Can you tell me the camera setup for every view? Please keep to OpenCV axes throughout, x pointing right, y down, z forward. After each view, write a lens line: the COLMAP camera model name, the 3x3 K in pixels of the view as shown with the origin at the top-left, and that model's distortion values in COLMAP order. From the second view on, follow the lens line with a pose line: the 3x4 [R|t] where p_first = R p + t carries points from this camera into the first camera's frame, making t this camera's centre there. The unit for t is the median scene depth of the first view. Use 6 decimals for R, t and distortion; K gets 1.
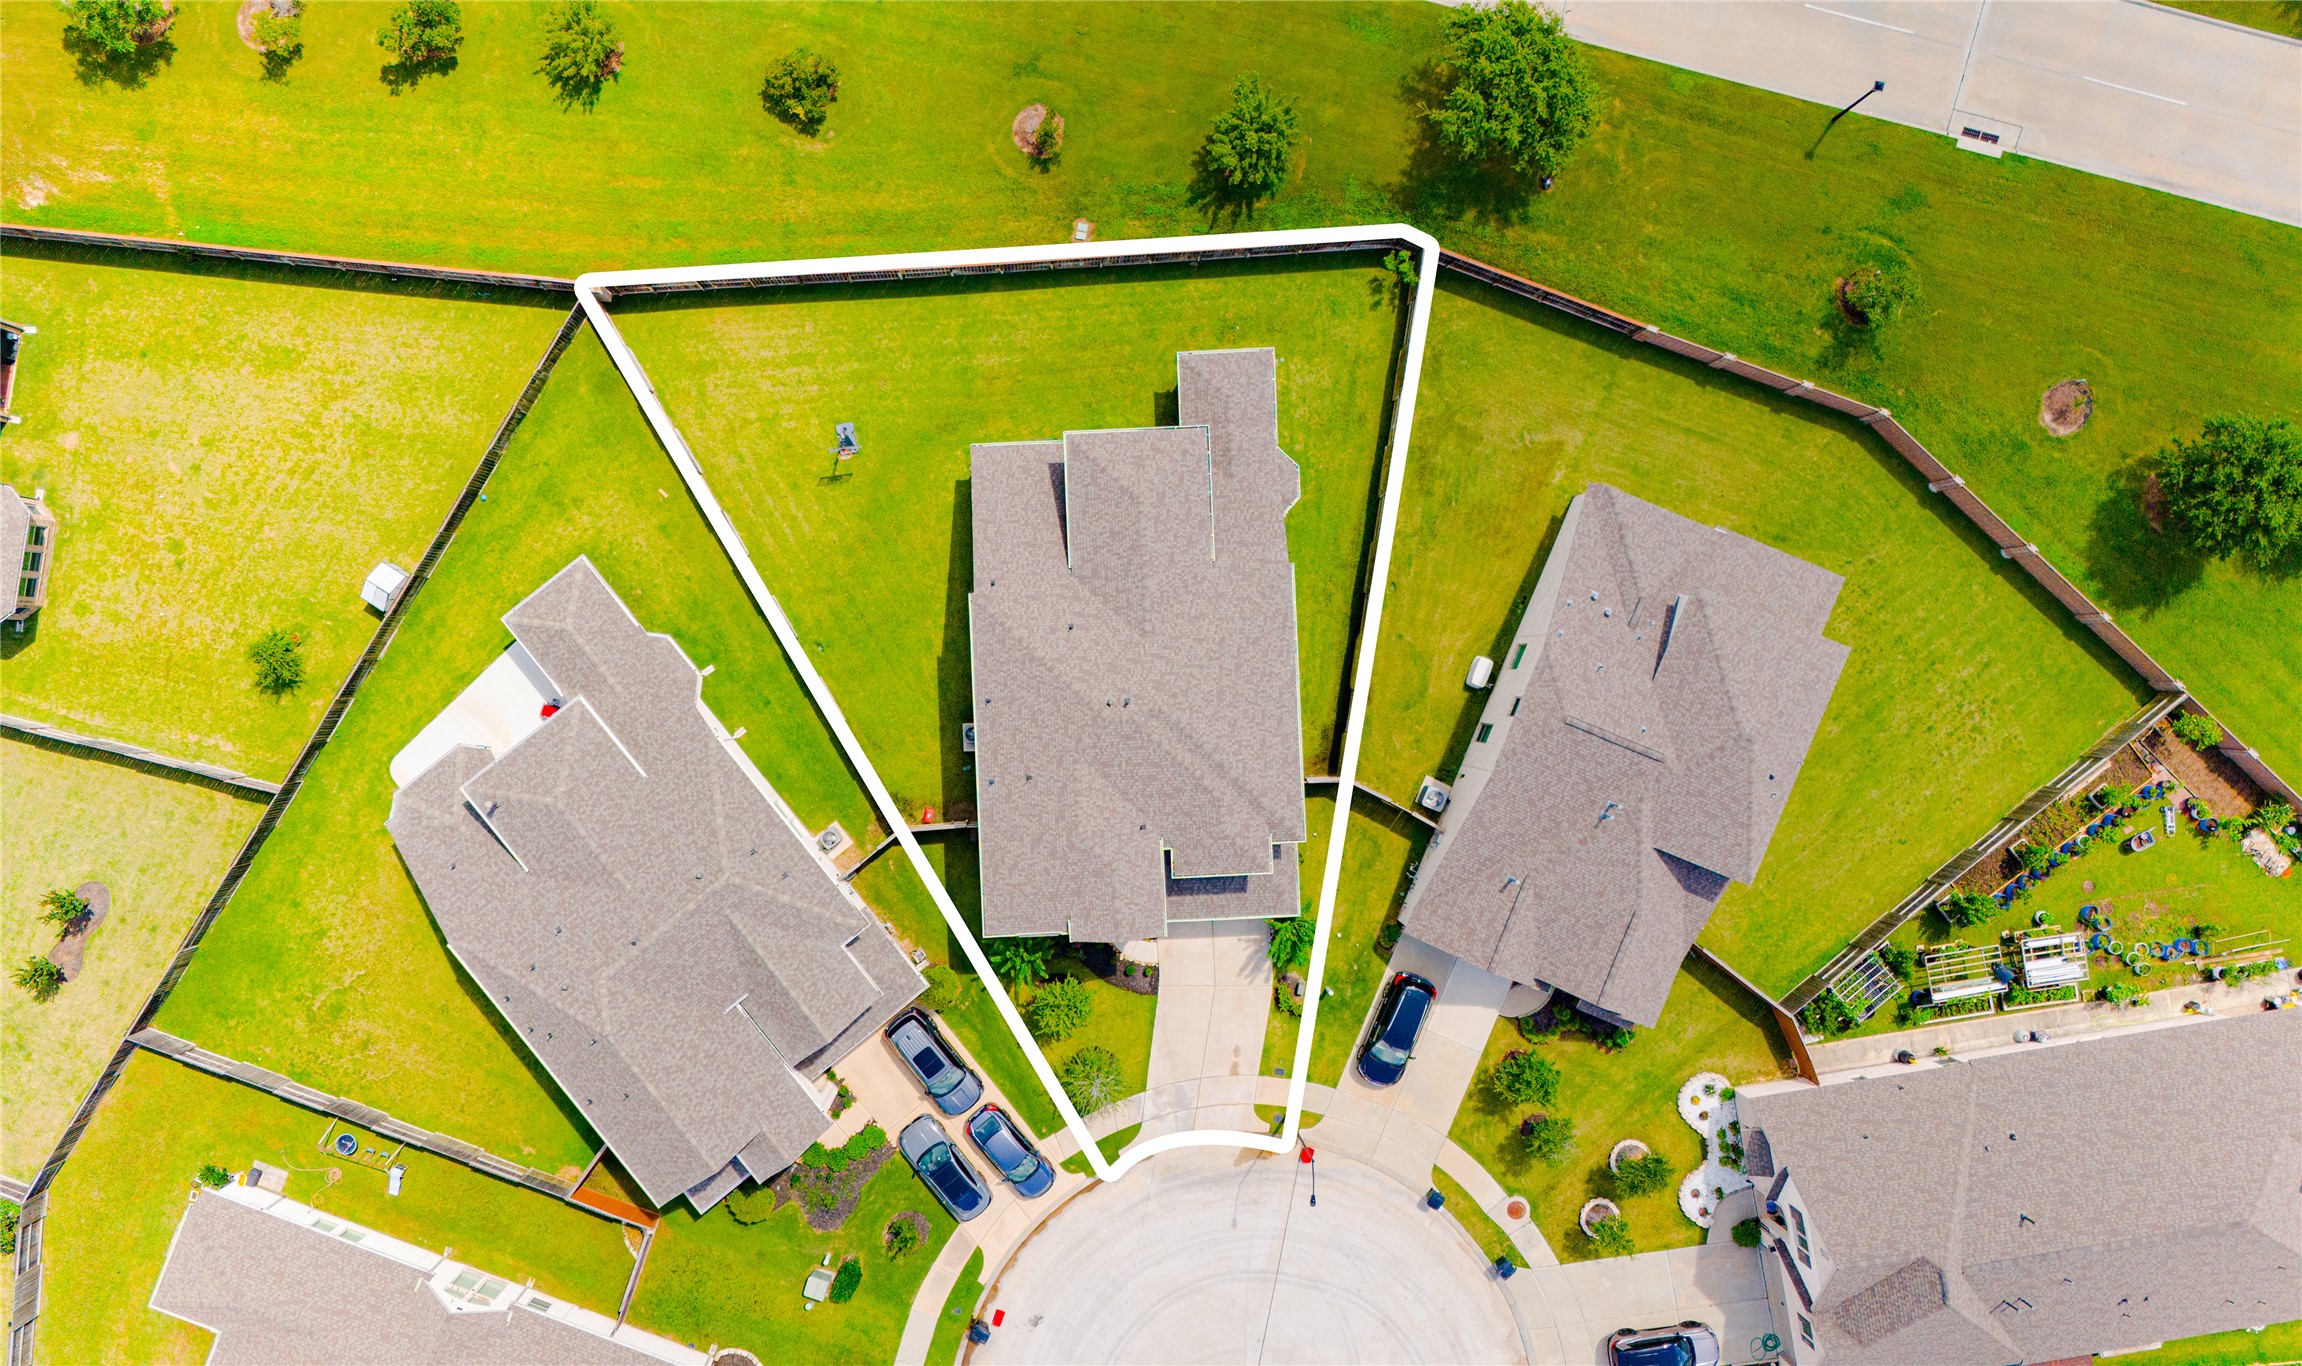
lens RADIAL K [[1766.2, 0, 1083.1], [0, 1766.2, 686.5], [0, 0, 1]] dist [0.046002, -0.003089]
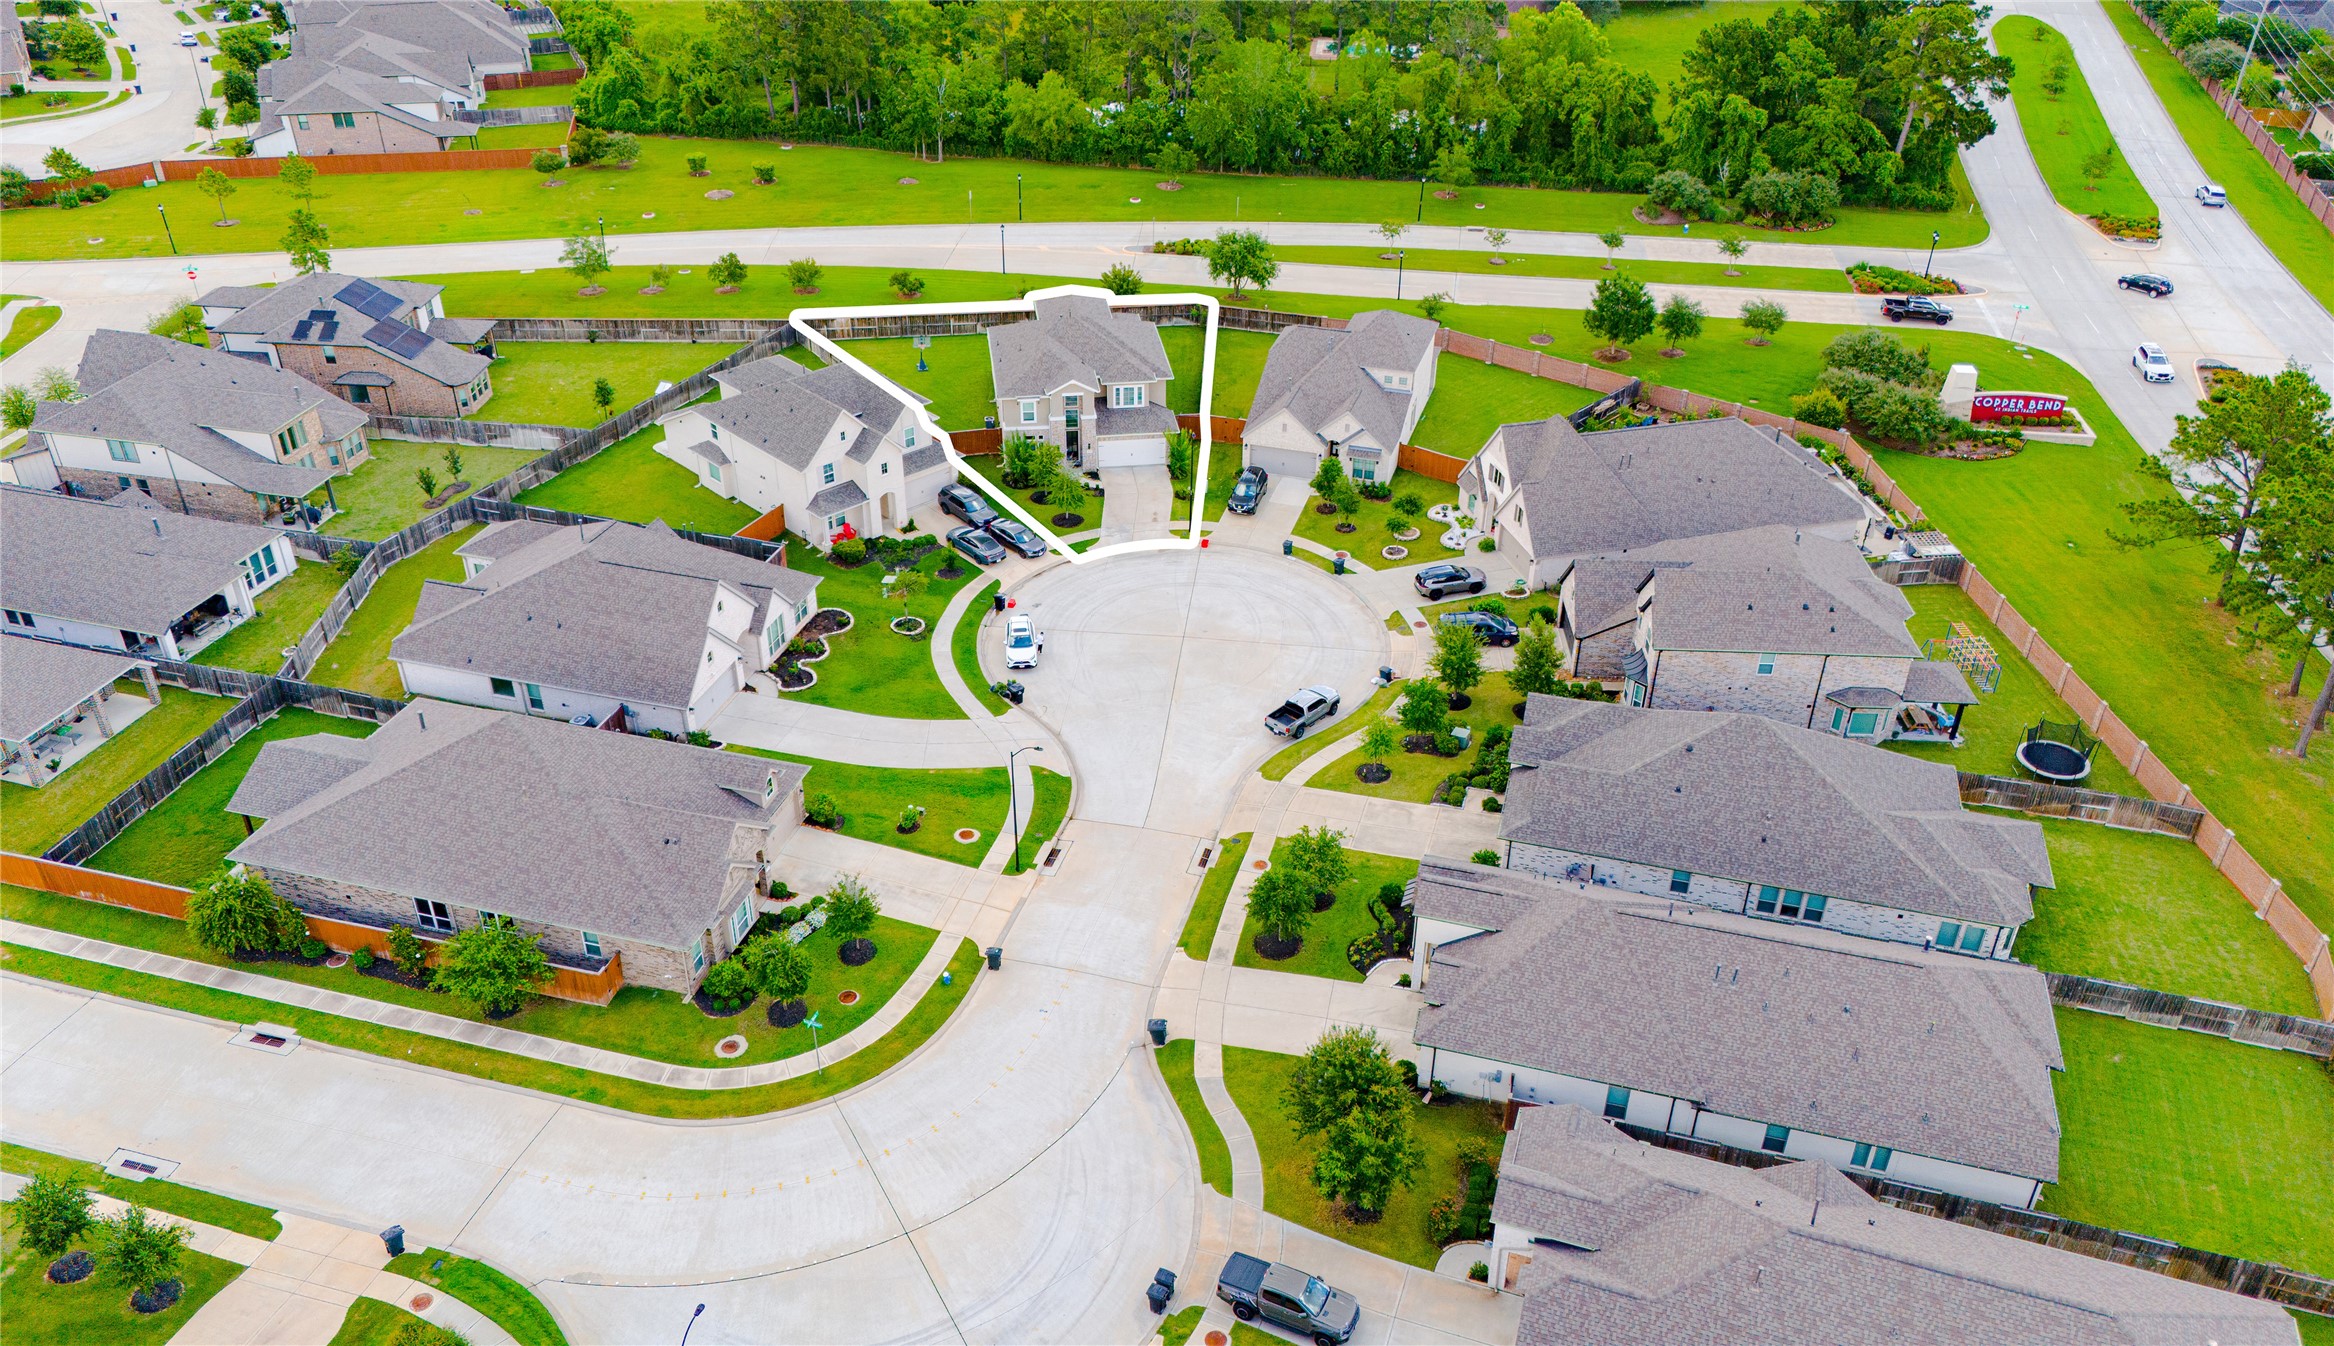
lens RADIAL K [[1765.3, 0, 1167.0], [0, 1765.3, 673.0], [0, 0, 1]] dist [0.096364, -0.187368]
pose [[0.996072, -0.049897, 0.073156, -0.028811], [0.088448, 0.520478, -0.849282, 1.660086], [0.004301, 0.852416, 0.522846, 0.276033]]
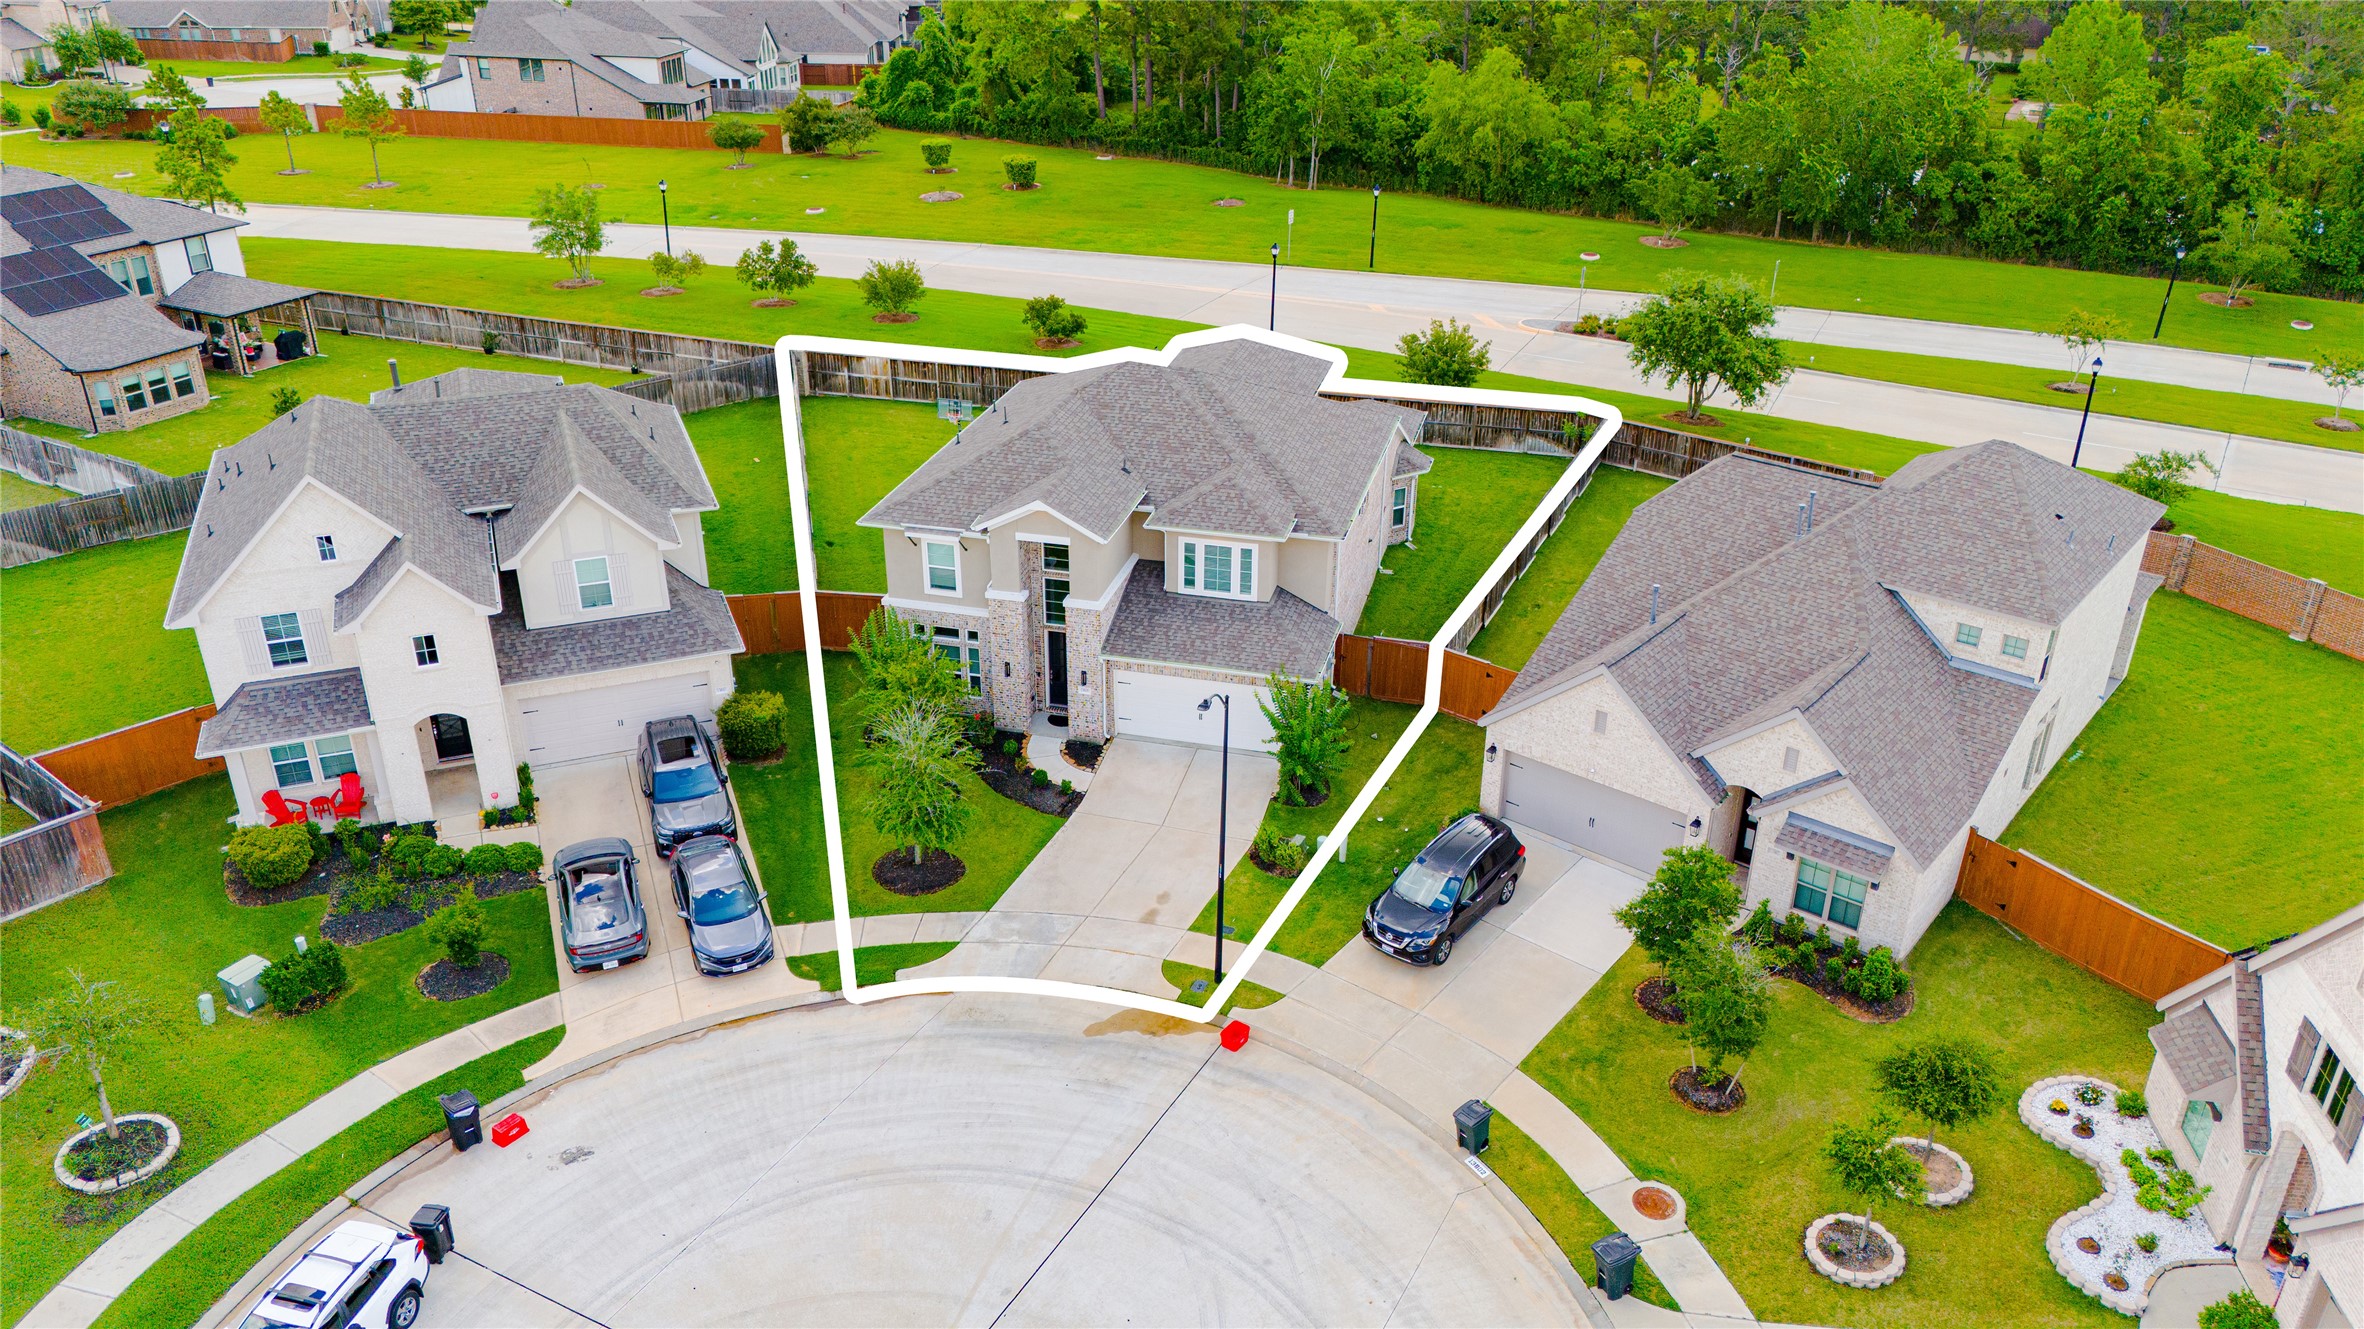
lens RADIAL K [[1754.7, 0, 1169.7], [0, 1754.7, 658.9], [0, 0, 1]] dist [0.060908, -0.045283]
pose [[0.954763, 0.123970, -0.270293, 0.231341], [-0.297344, 0.409237, -0.862619, 0.659181], [0.003675, 0.903967, 0.427587, 0.688296]]
